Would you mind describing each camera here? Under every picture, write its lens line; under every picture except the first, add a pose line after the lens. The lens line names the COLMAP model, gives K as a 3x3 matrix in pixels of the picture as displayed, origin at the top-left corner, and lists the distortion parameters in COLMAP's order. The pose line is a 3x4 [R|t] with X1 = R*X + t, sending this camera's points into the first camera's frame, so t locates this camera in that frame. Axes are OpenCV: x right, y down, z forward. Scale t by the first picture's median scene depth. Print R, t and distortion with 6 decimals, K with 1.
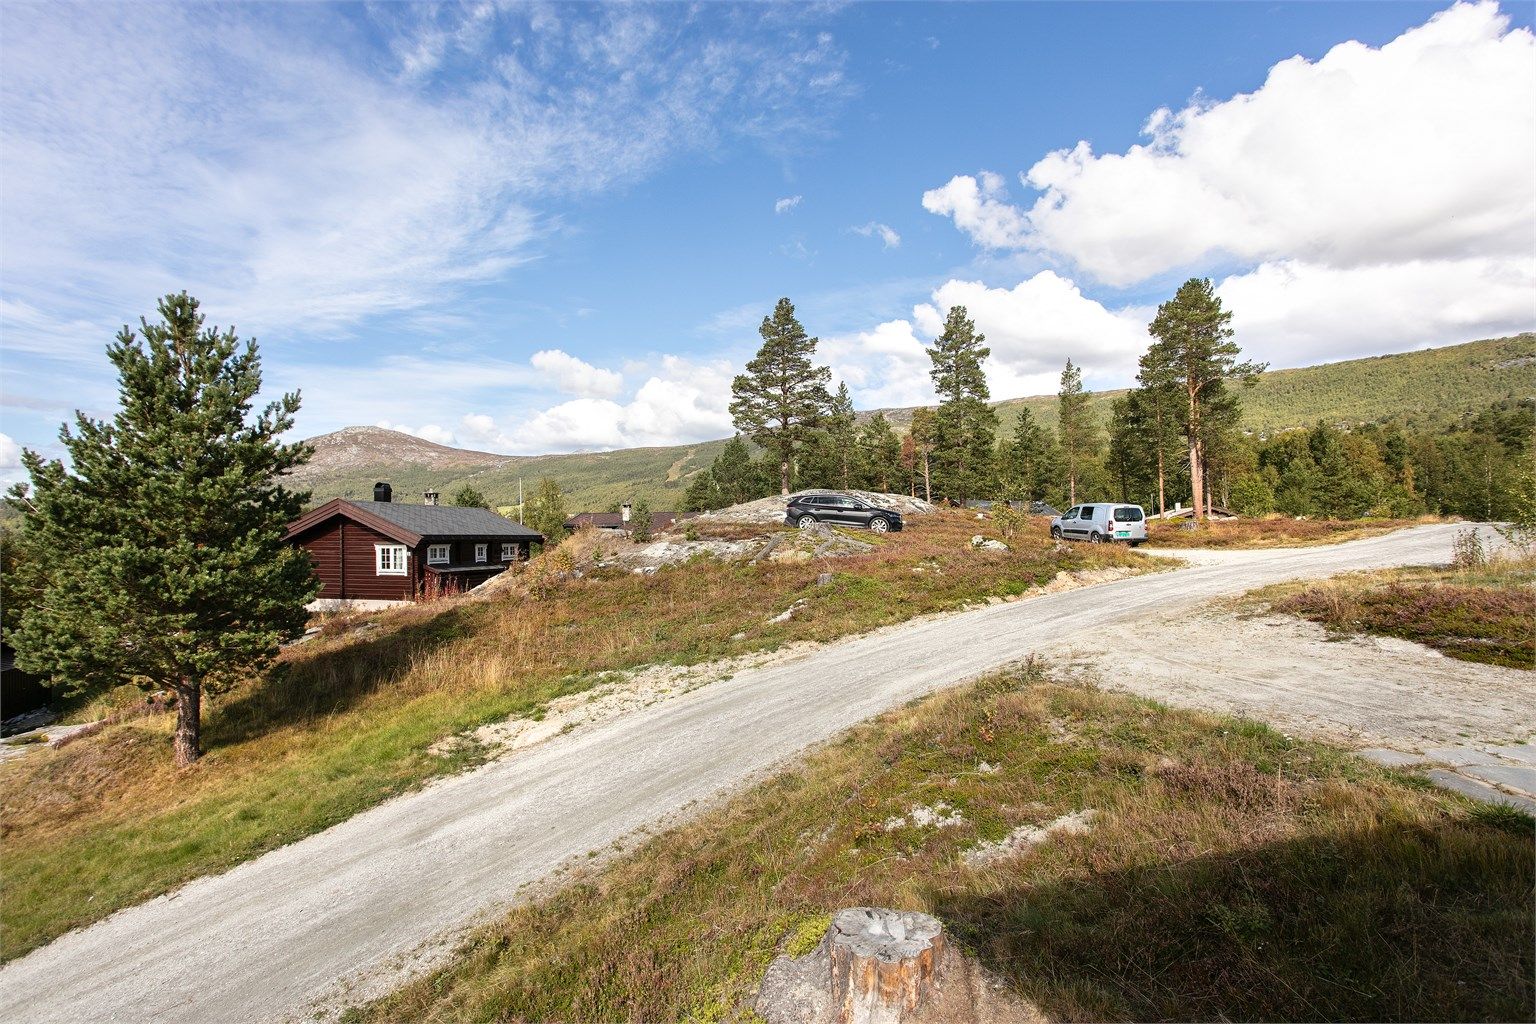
lens RADIAL K [[696.9, 0, 750.8], [0, 696.9, 554.1], [0, 0, 1]] dist [-0.001589, -0.000277]
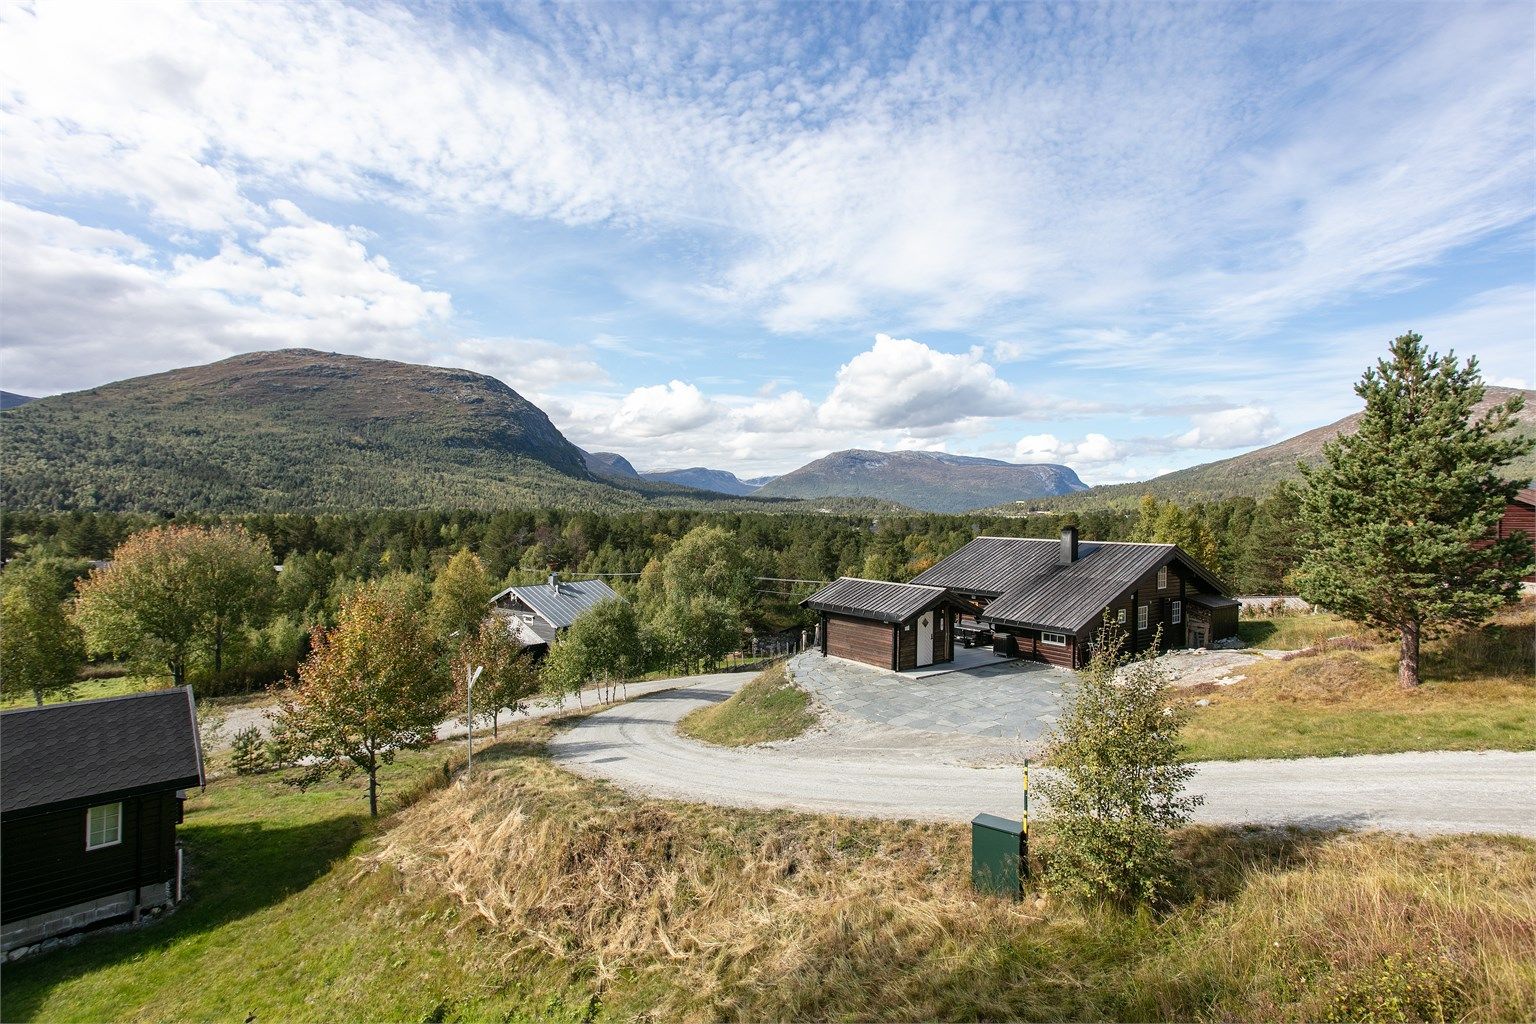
lens RADIAL K [[736.3, 0, 768.0], [0, 736.3, 512.0], [0, 0, 1]] dist [-0.038512, 0.027608]
pose [[0.330844, 0.006631, -0.943662, 0.029812], [-0.032191, 0.999473, -0.004263, 0.003706], [0.943136, 0.031788, 0.330883, -0.199304]]
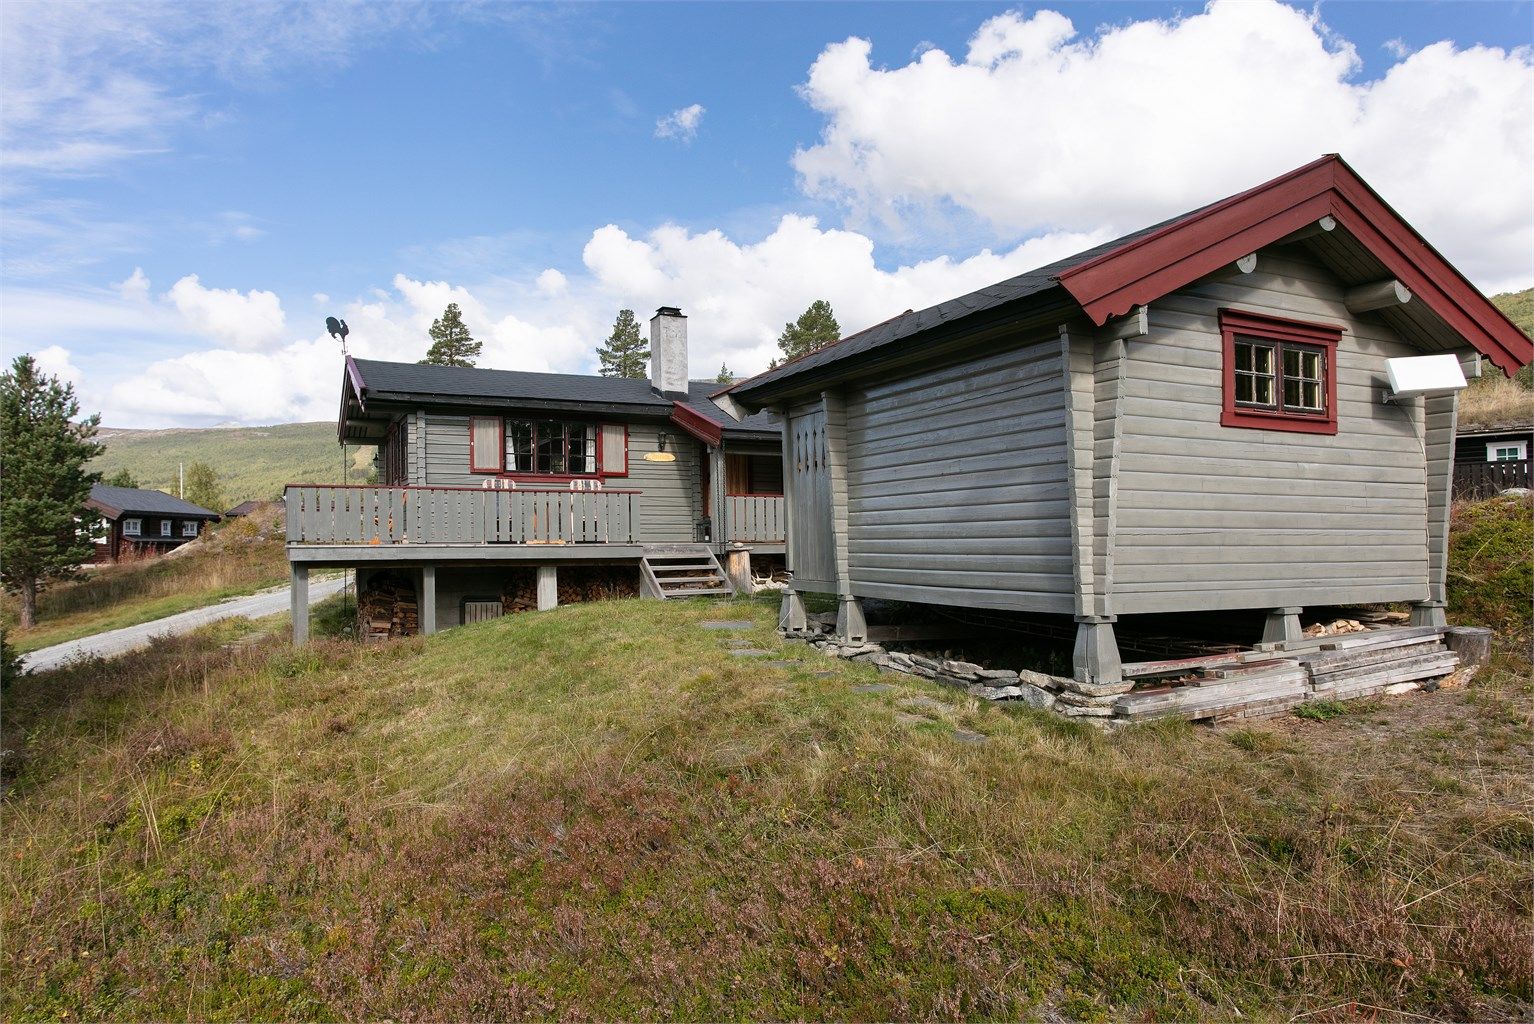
lens RADIAL K [[1082.1, 0, 767.0], [0, 1082.1, 512.0], [0, 0, 1]] dist [-0.070329, 0.078088]
pose [[0.969938, 0.001842, 0.243344, 0.102408], [0.014735, 0.997692, -0.066285, 0.069049], [-0.242905, 0.067878, 0.967672, -0.642873]]
